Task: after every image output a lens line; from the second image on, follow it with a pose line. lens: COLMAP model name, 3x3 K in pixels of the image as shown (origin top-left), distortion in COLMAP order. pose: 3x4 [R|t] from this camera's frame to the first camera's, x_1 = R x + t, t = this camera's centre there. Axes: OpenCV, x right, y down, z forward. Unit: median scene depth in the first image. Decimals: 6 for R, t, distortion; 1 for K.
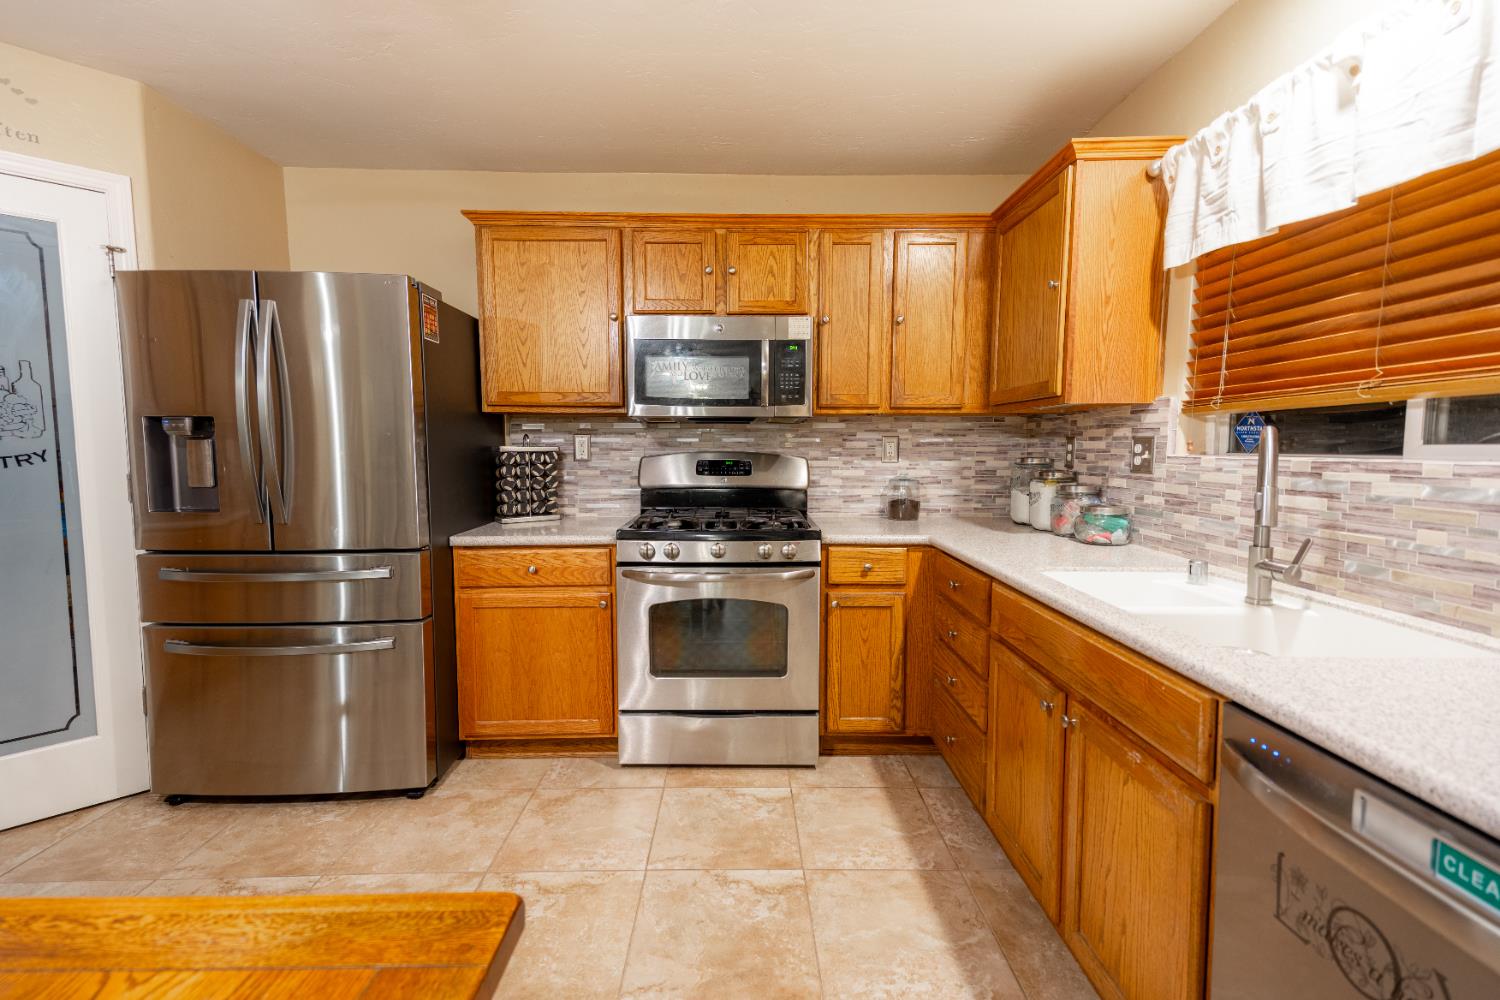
lens RADIAL K [[655.7, 0, 757.6], [0, 655.7, 494.9], [0, 0, 1]] dist [0.031659, -0.000380]
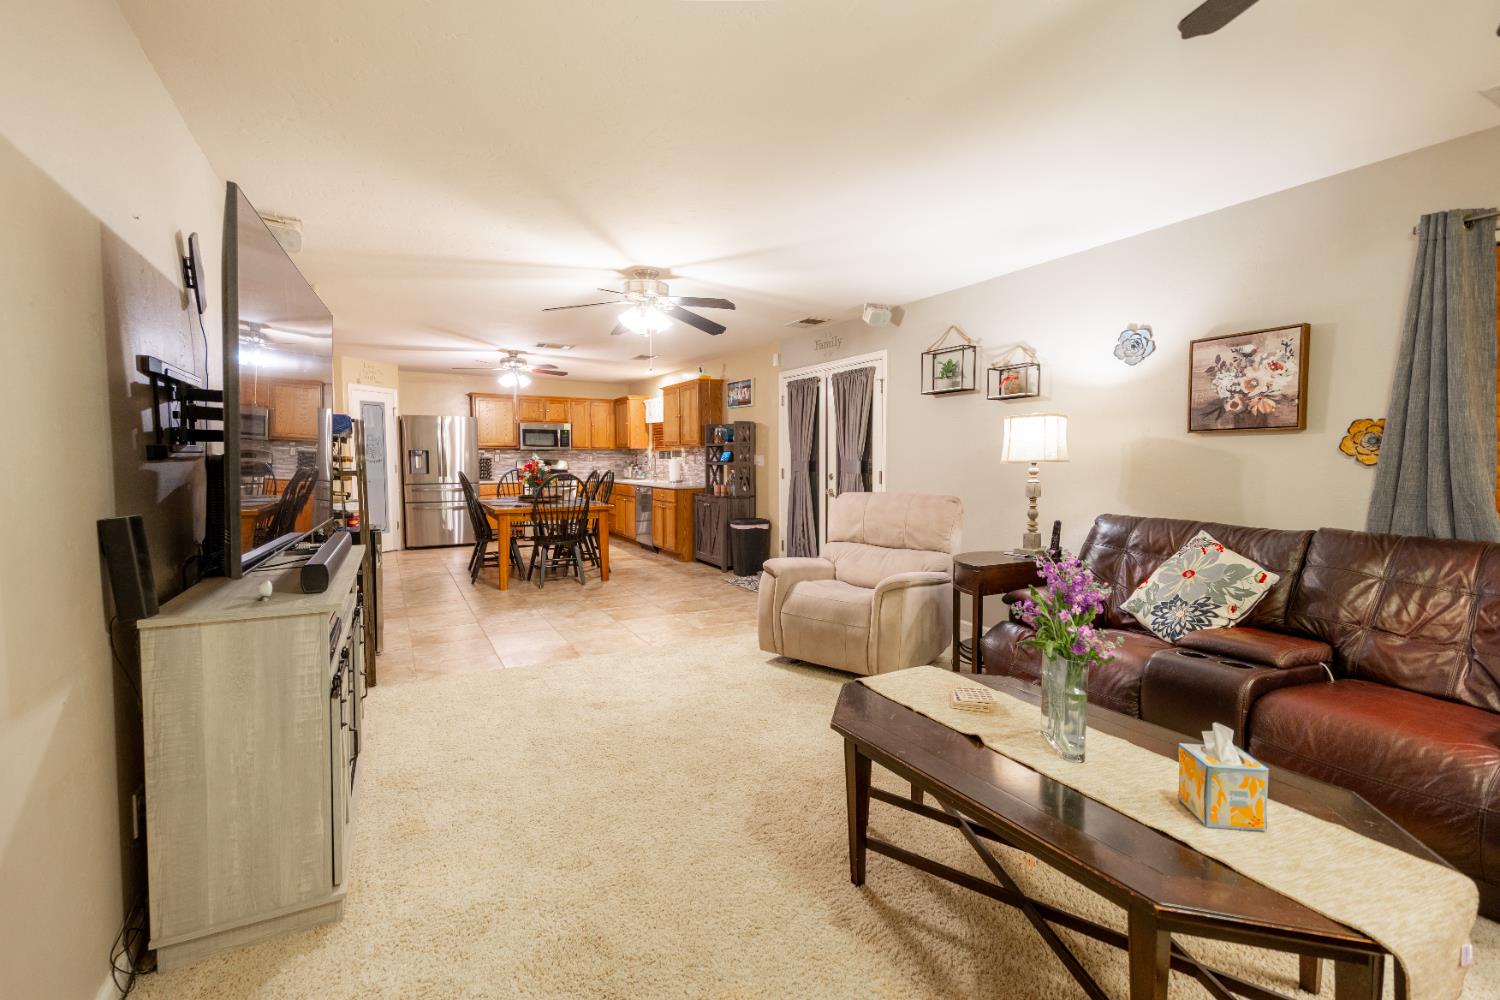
lens RADIAL K [[655.7, 0, 751.9], [0, 655.7, 506.5], [0, 0, 1]] dist [0.031659, -0.000380]
pose [[0.879041, -0.033965, 0.475536, -0.827247], [0.036218, 0.999334, 0.004428, 0.232693], [-0.475369, 0.013330, 0.879685, -2.874920]]
